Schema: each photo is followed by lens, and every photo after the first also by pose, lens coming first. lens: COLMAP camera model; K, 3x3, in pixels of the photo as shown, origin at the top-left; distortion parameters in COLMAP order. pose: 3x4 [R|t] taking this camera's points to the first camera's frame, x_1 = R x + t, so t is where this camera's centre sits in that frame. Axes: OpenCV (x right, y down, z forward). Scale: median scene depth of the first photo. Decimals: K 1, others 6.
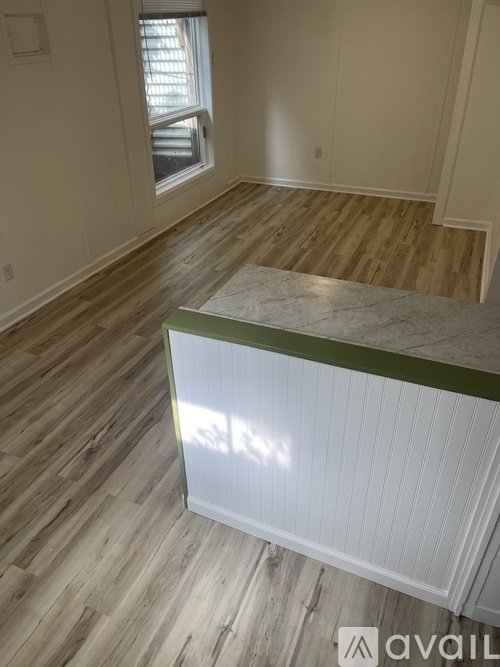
lens RADIAL K [[506.4, 0, 247.8], [0, 506.4, 334.4], [0, 0, 1]] dist [0.057886, -0.057940]
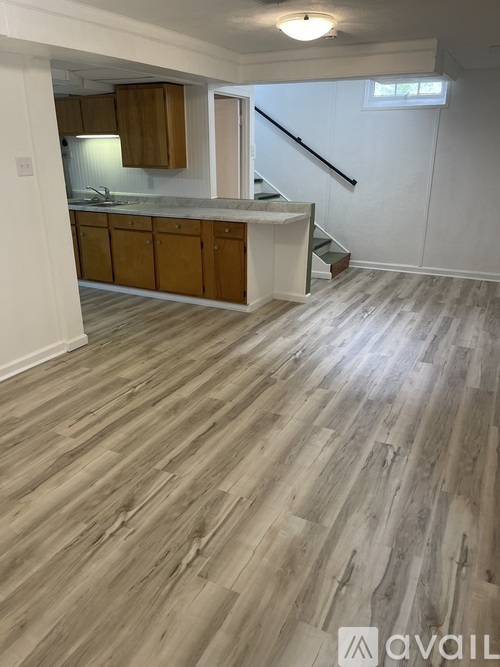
lens RADIAL K [[506.4, 0, 250.5], [0, 506.4, 336.4], [0, 0, 1]] dist [0.057886, -0.057940]
pose [[-0.997932, -0.011887, 0.063173, -0.000671], [0.042324, 0.618181, 0.784895, -0.680037], [-0.048382, 0.785946, -0.616400, 1.269929]]
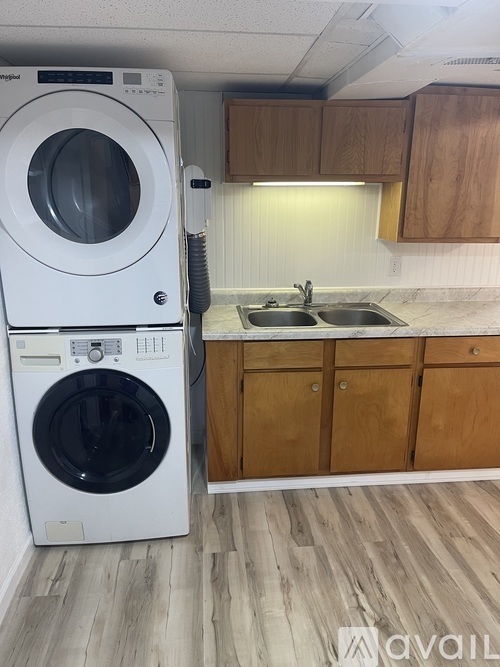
lens RADIAL K [[506.4, 0, 253.2], [0, 506.4, 333.1], [0, 0, 1]] dist [0.057886, -0.057940]
pose [[-0.870243, 0.133442, -0.474205, 0.799756], [-0.253483, 0.704100, 0.663317, -0.296999], [0.422402, 0.697450, -0.578913, 0.615368]]
